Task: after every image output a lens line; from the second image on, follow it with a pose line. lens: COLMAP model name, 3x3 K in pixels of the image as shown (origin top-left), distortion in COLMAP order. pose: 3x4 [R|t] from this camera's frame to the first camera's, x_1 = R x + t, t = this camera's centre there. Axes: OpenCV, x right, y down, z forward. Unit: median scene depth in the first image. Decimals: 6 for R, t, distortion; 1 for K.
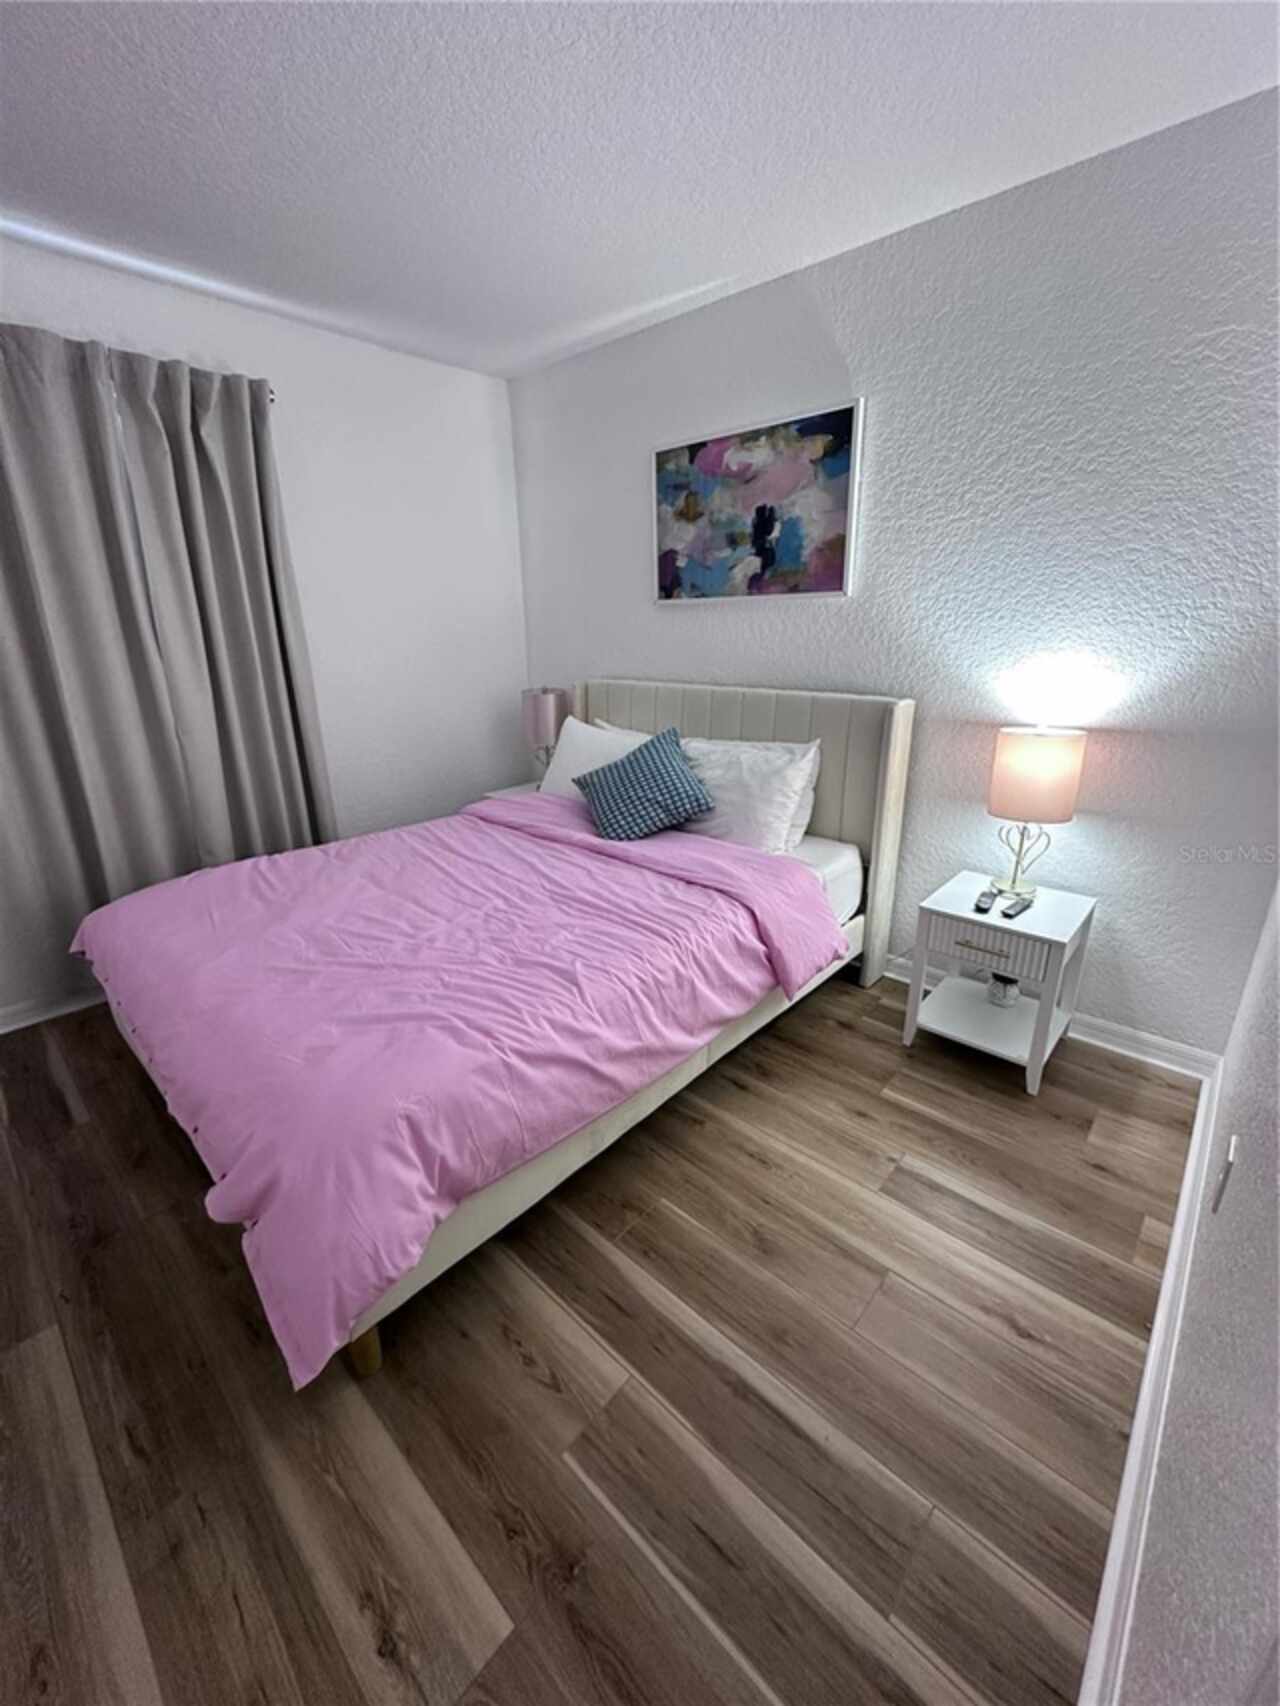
lens RADIAL K [[683.8, 0, 640.0], [0, 683.8, 854.2], [0, 0, 1]] dist [-0.002318, 0.000426]
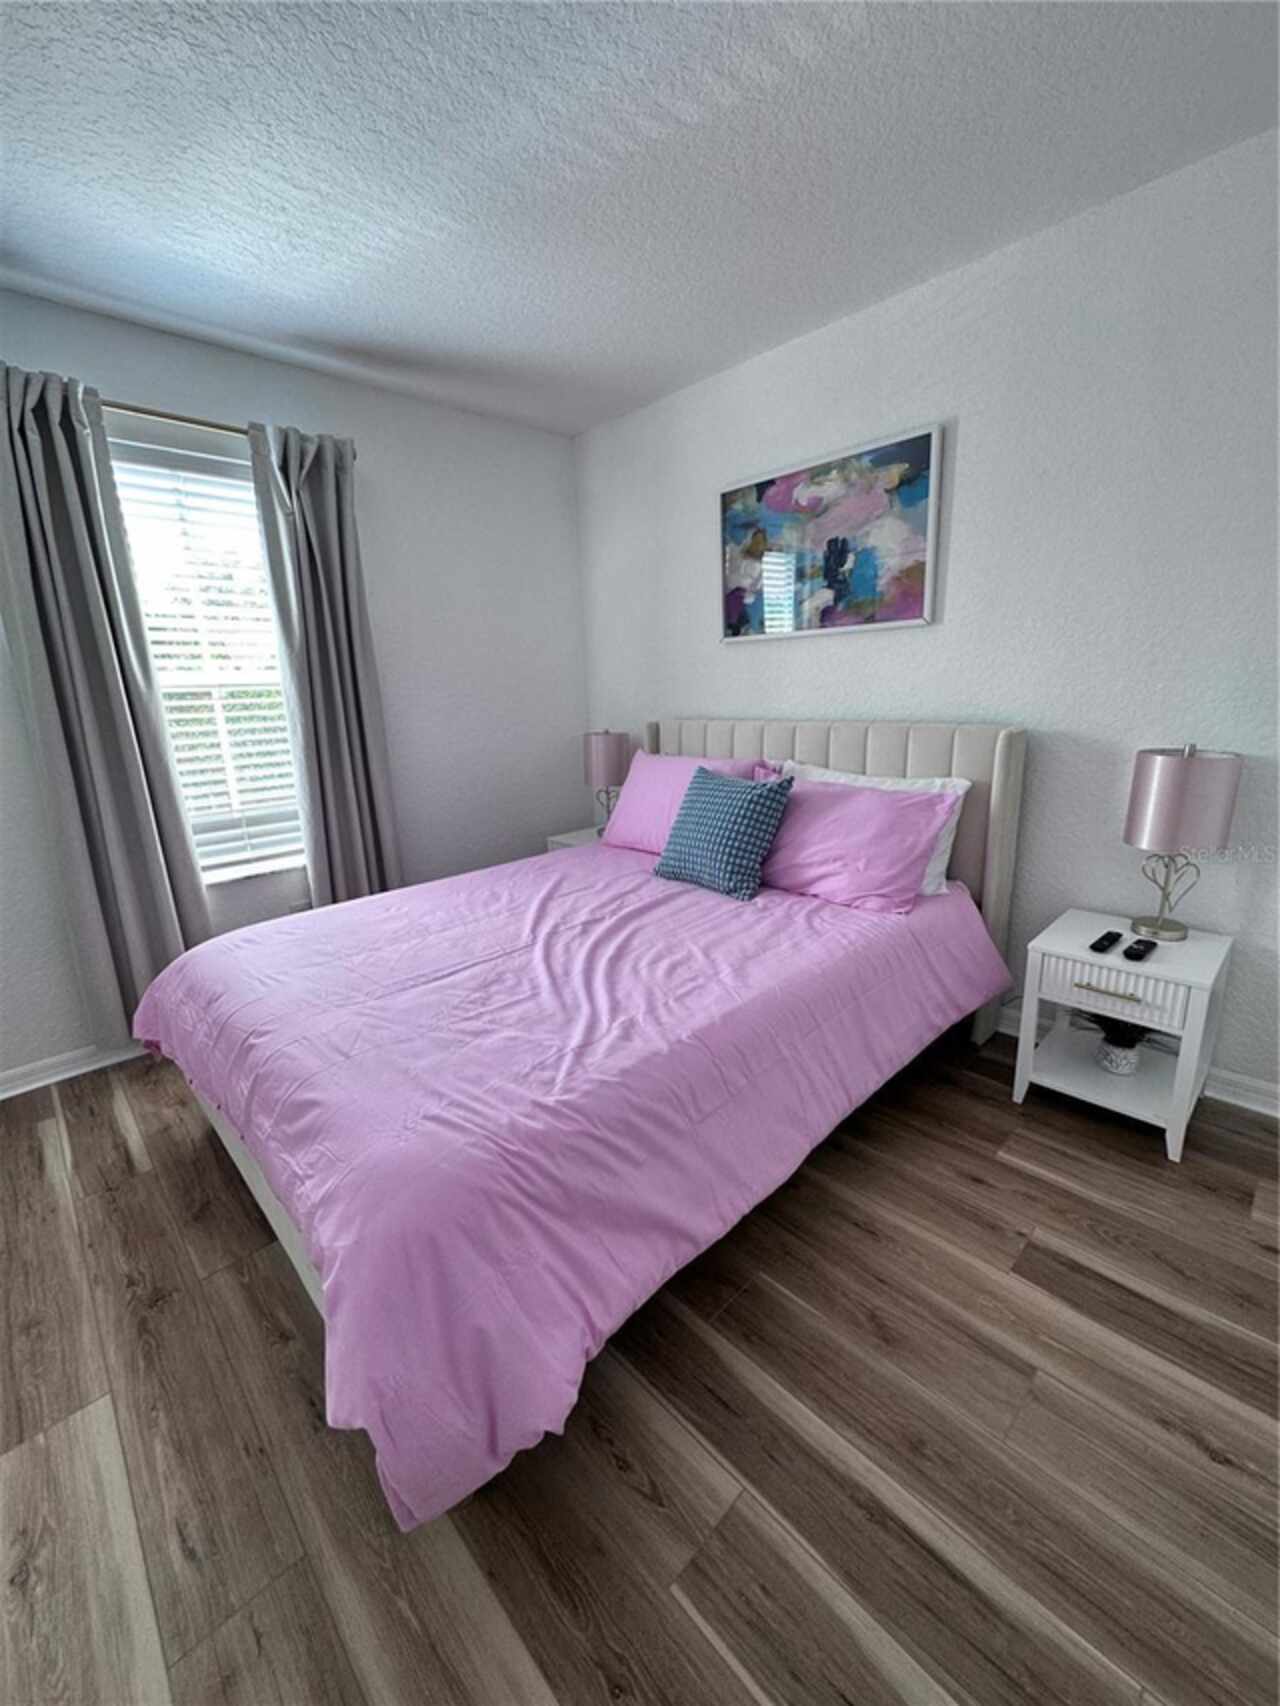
lens RADIAL K [[683.8, 0, 640.0], [0, 683.8, 854.2], [0, 0, 1]] dist [-0.002318, 0.000426]
pose [[0.997836, -0.009102, -0.065115, -0.058915], [0.003923, 0.996849, -0.079227, 0.029289], [0.065631, 0.078800, 0.994728, 0.059250]]
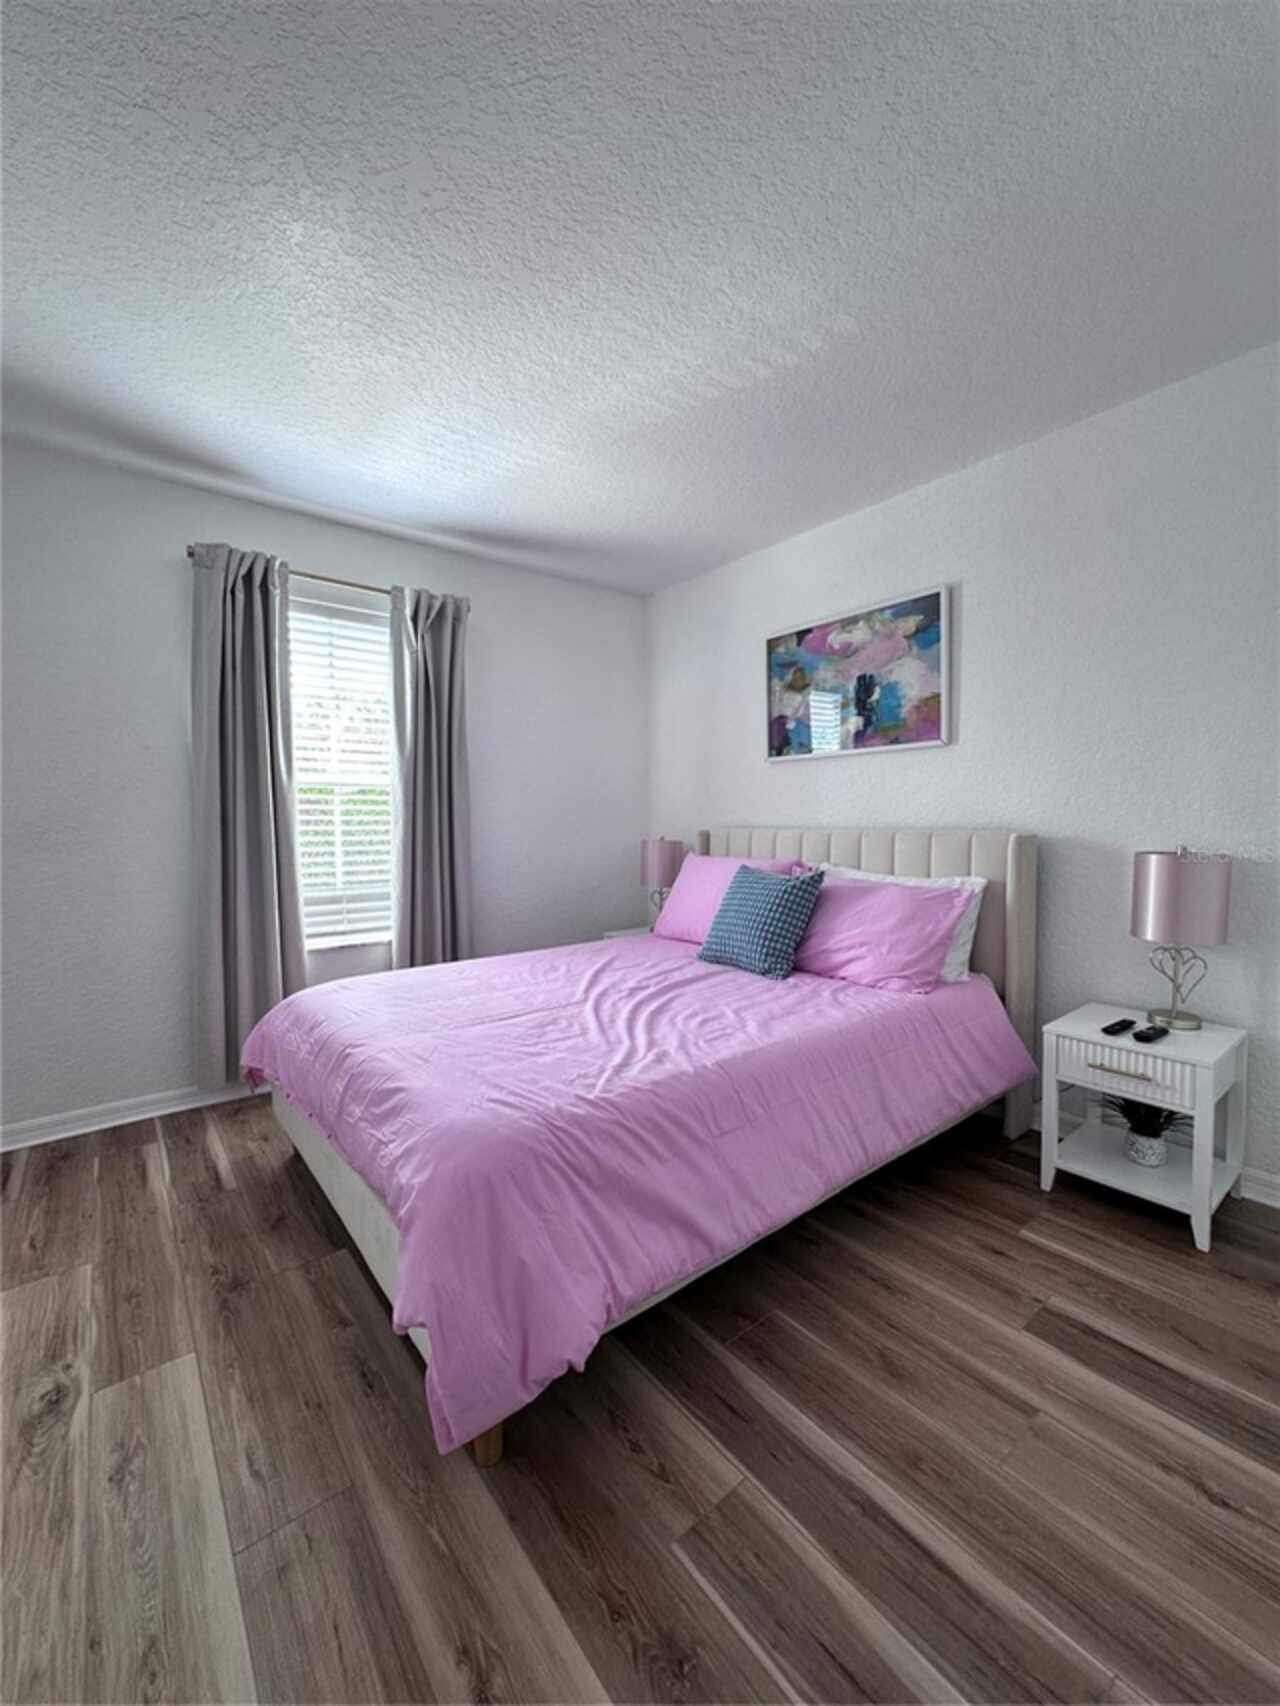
lens RADIAL K [[683.8, 0, 640.0], [0, 683.8, 854.2], [0, 0, 1]] dist [-0.002318, 0.000426]
pose [[0.988207, 0.011410, -0.152695, -0.016884], [-0.052172, 0.962641, -0.265708, 0.152059], [0.143959, 0.270541, 0.951884, -0.091136]]
